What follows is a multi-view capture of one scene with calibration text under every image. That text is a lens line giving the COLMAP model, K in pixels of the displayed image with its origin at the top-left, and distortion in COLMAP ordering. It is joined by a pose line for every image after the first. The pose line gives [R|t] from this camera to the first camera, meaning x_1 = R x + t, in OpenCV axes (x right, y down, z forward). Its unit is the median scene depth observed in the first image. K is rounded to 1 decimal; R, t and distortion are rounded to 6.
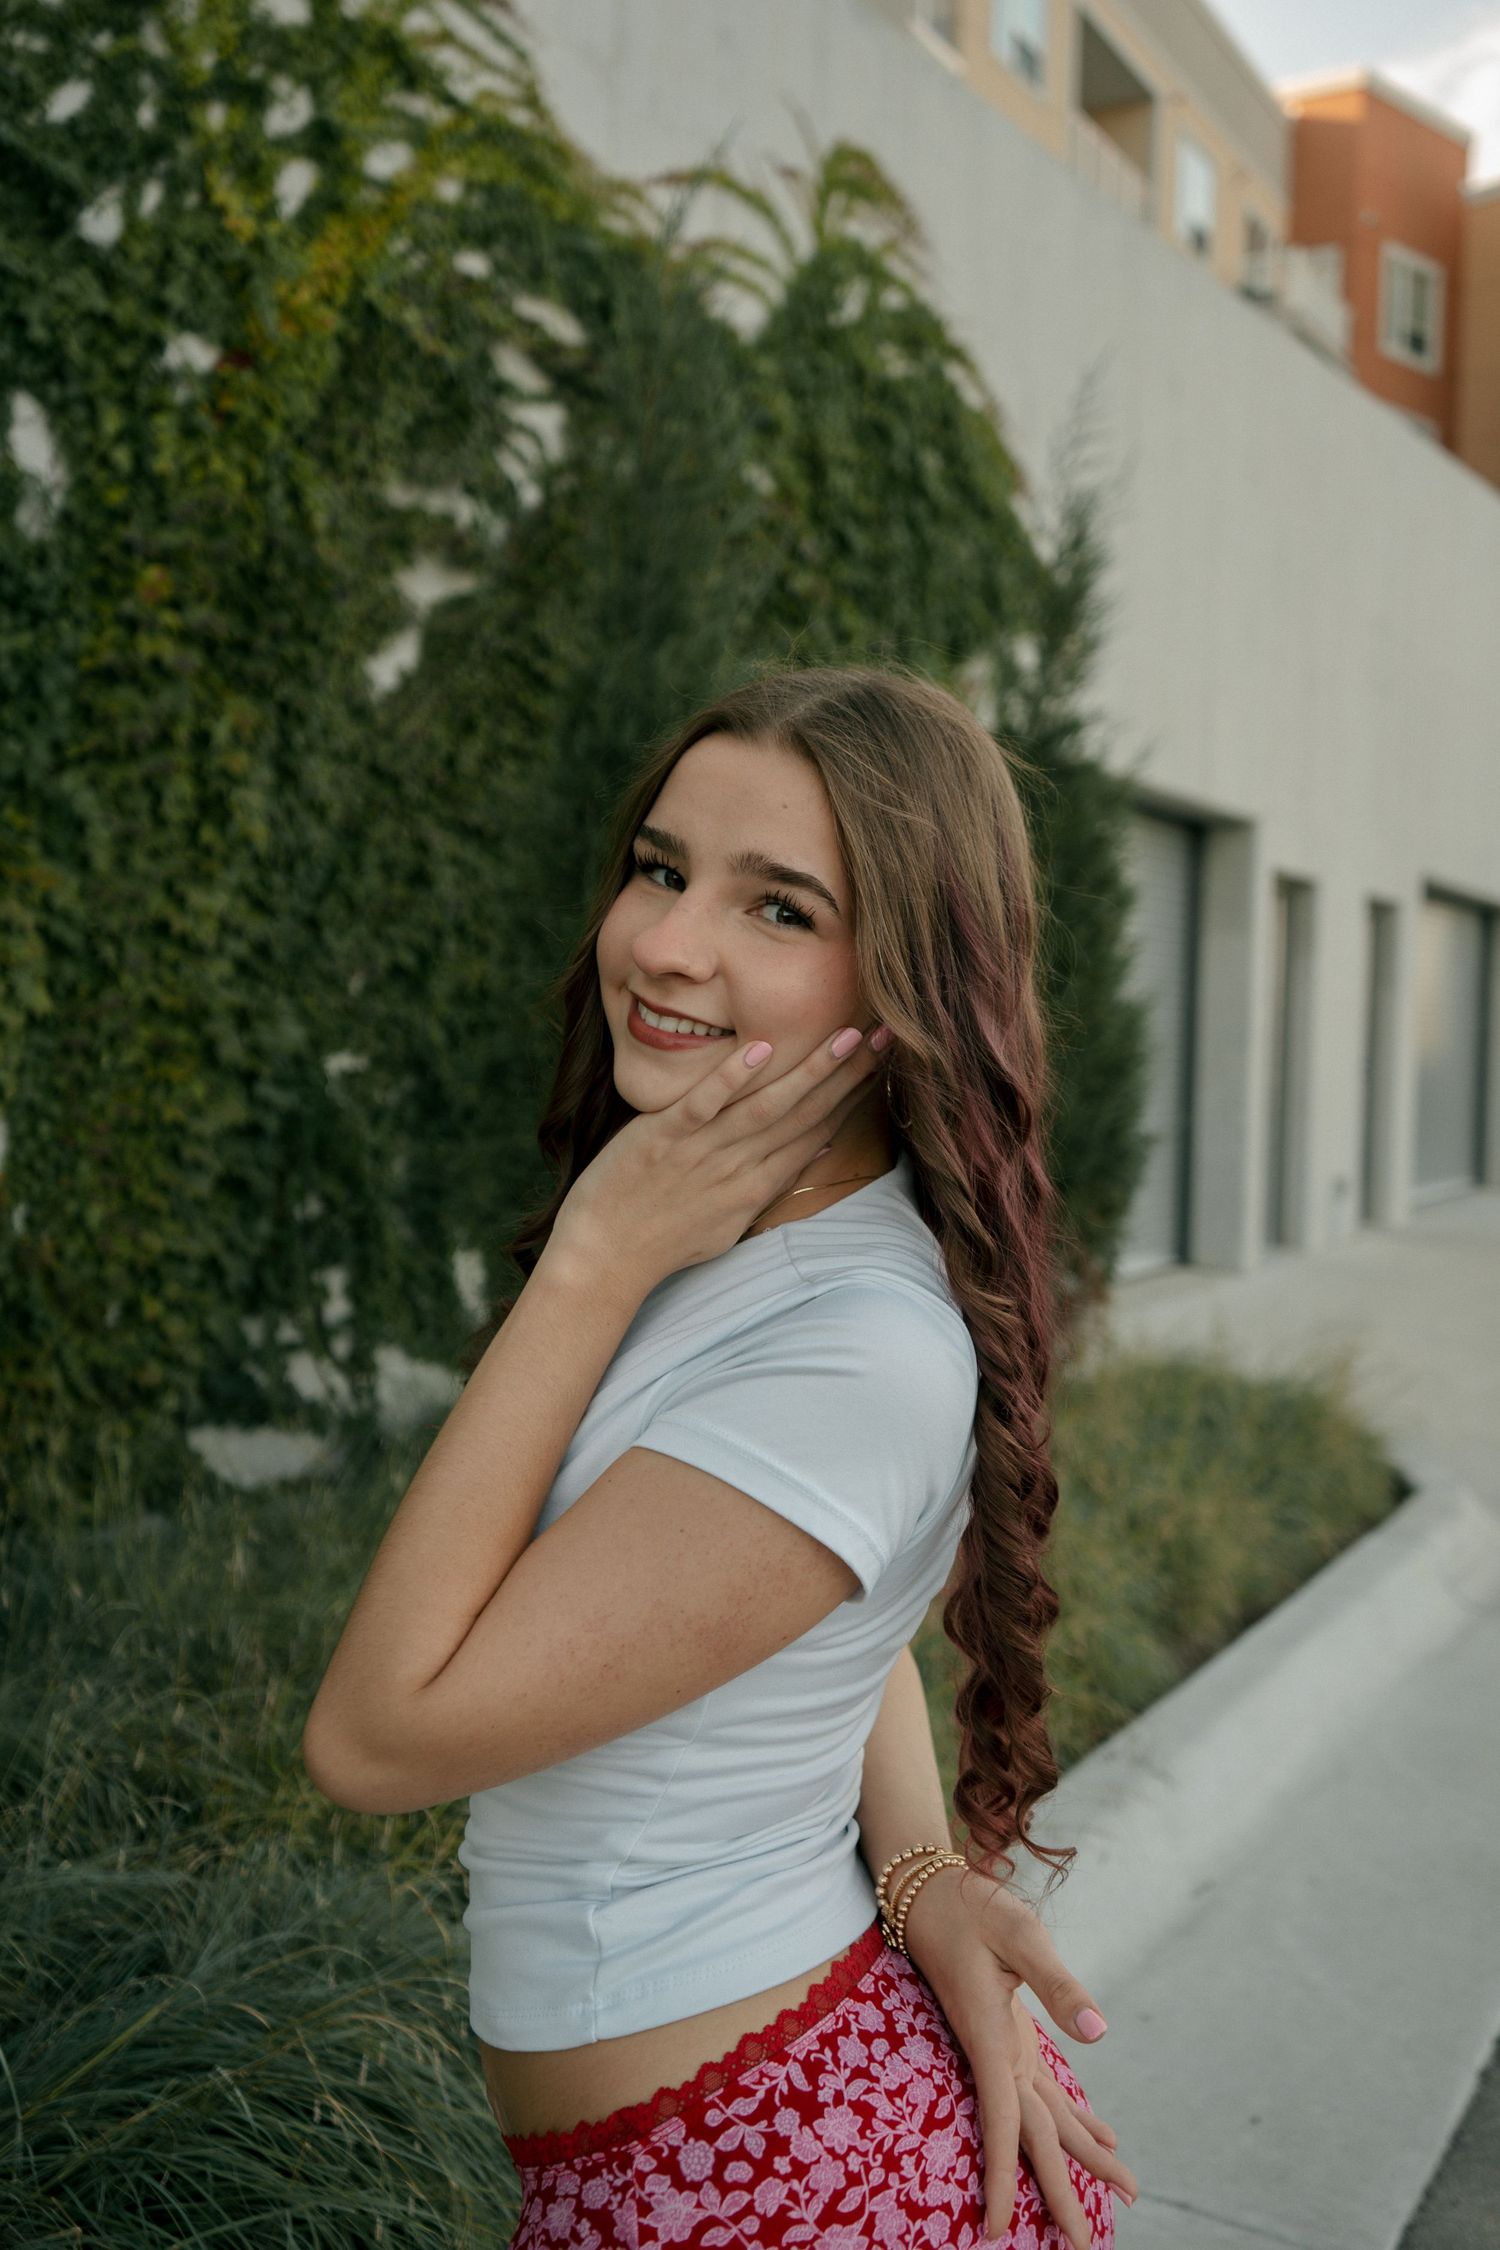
lens RADIAL K [[2079.2, 0, 746.4], [0, 2079.2, 1116.7], [0, 0, 1]] dist [-0.012036, 0.000000]
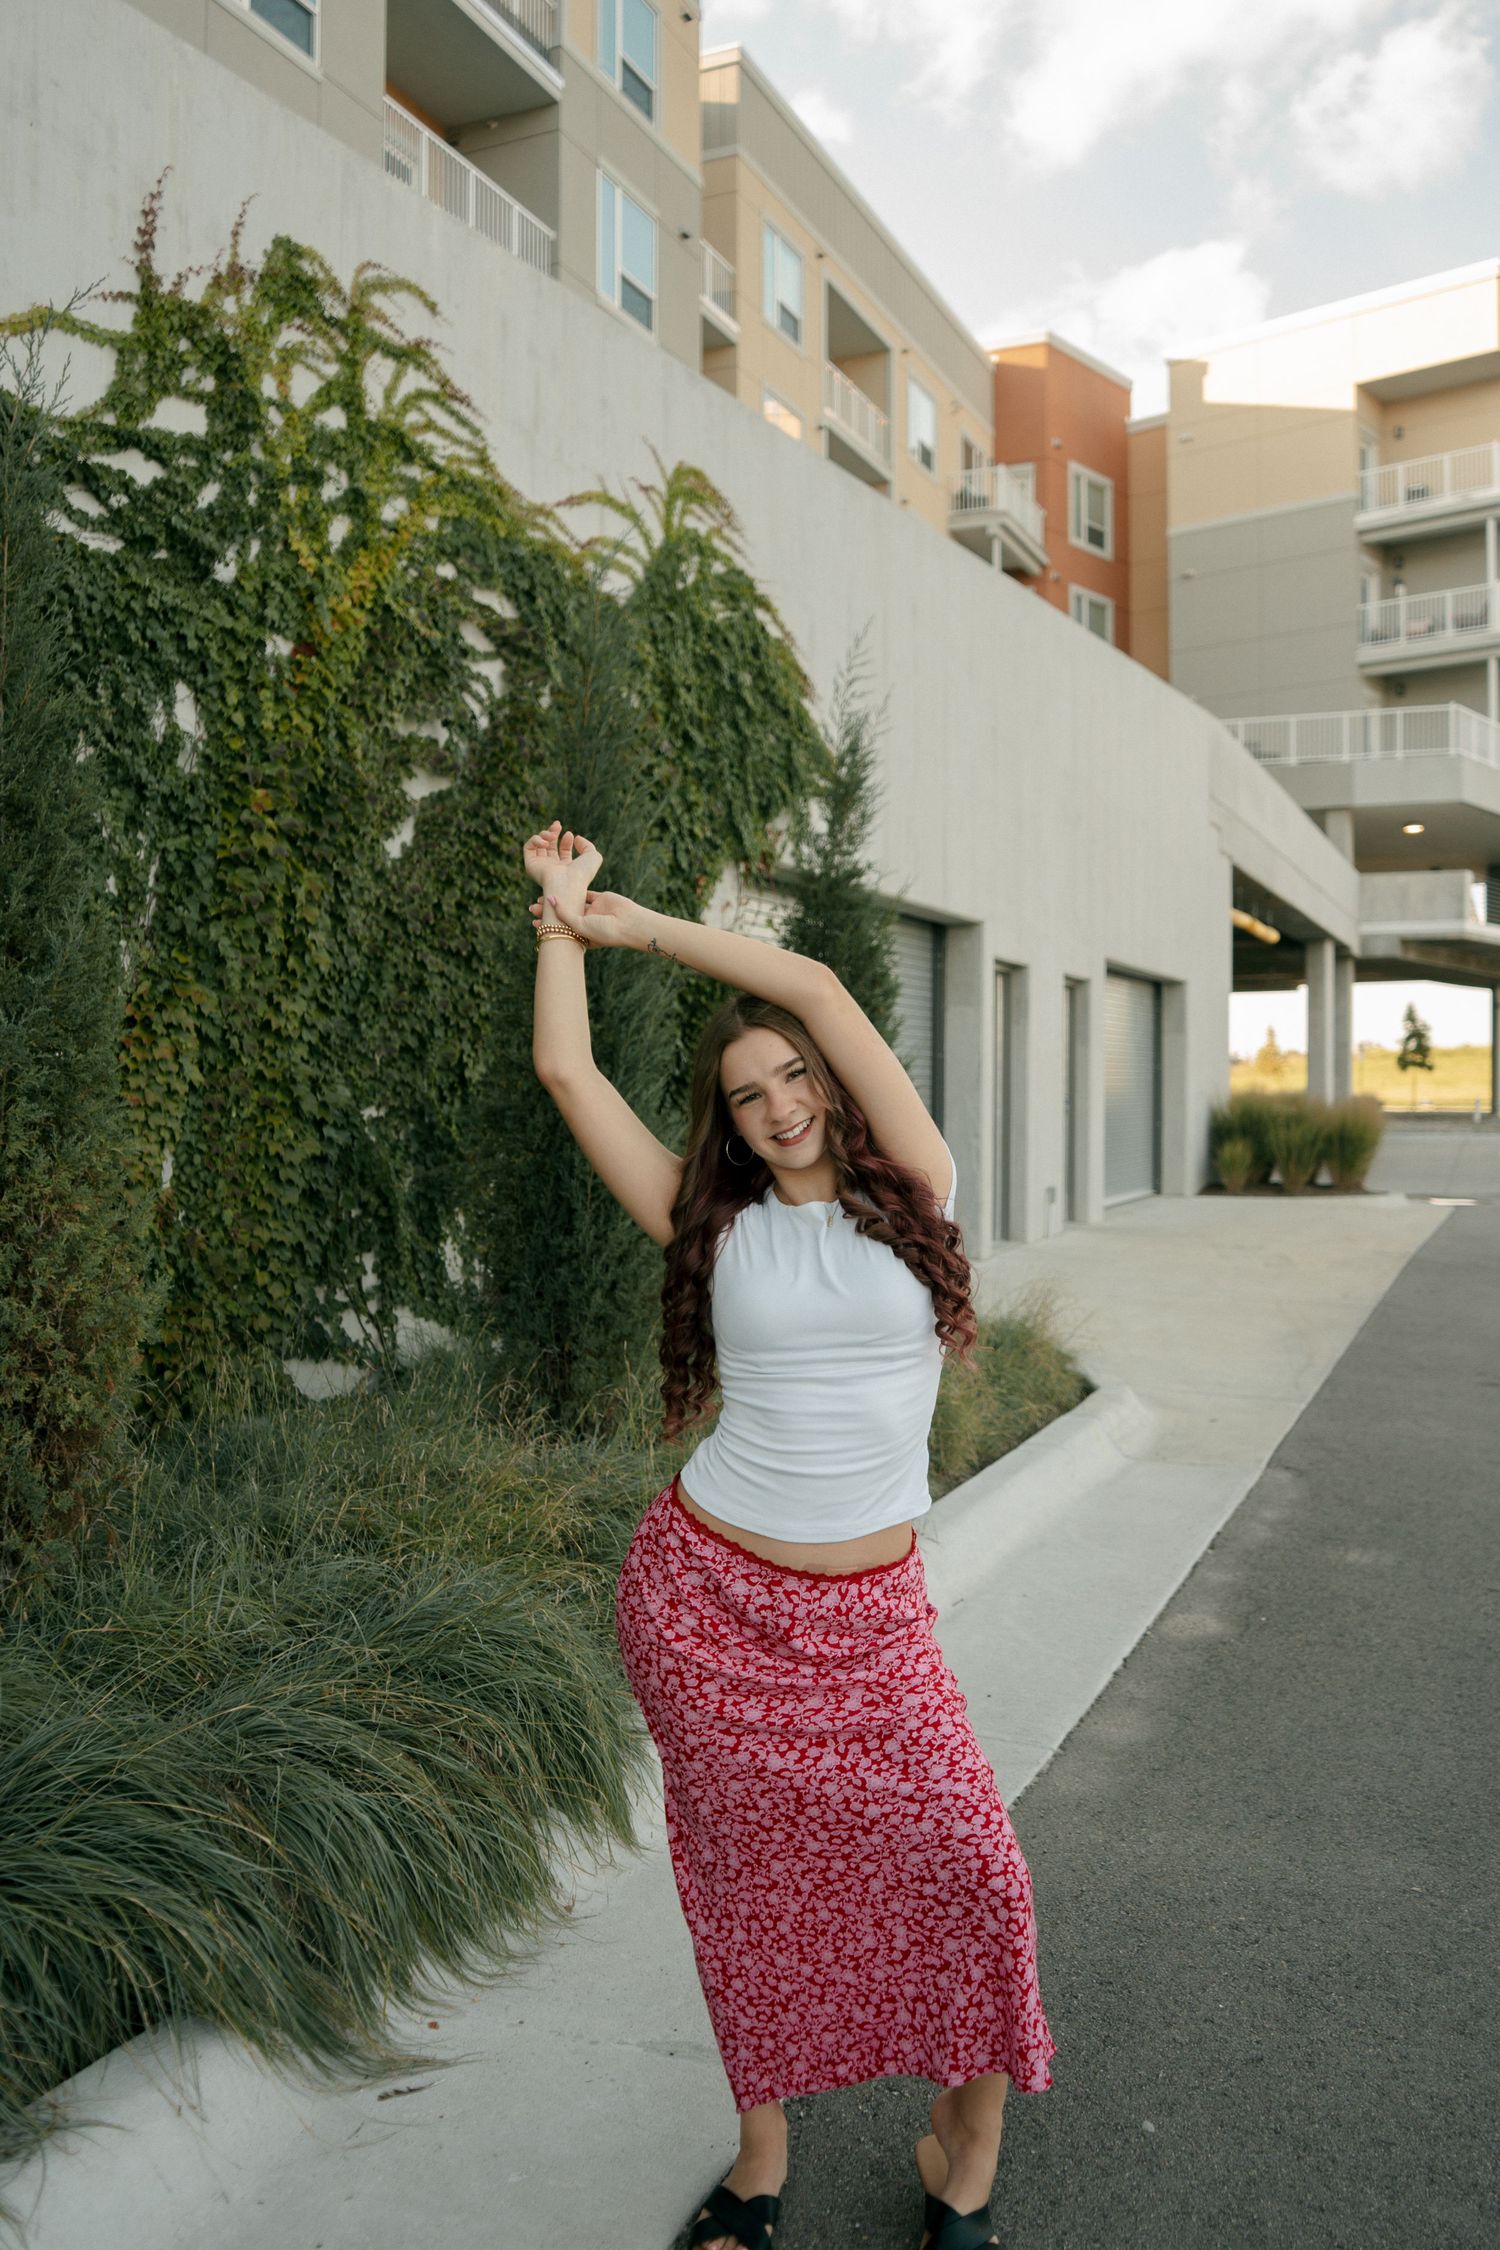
lens RADIAL K [[1846.1, 0, 744.7], [0, 1846.1, 1121.8], [0, 0, 1]] dist [-0.122631, -0.025956]
pose [[0.994149, -0.020750, 0.106007, -0.072104], [0.022841, 0.999567, -0.018545, 0.010897], [-0.105577, 0.020858, 0.994192, -0.330422]]
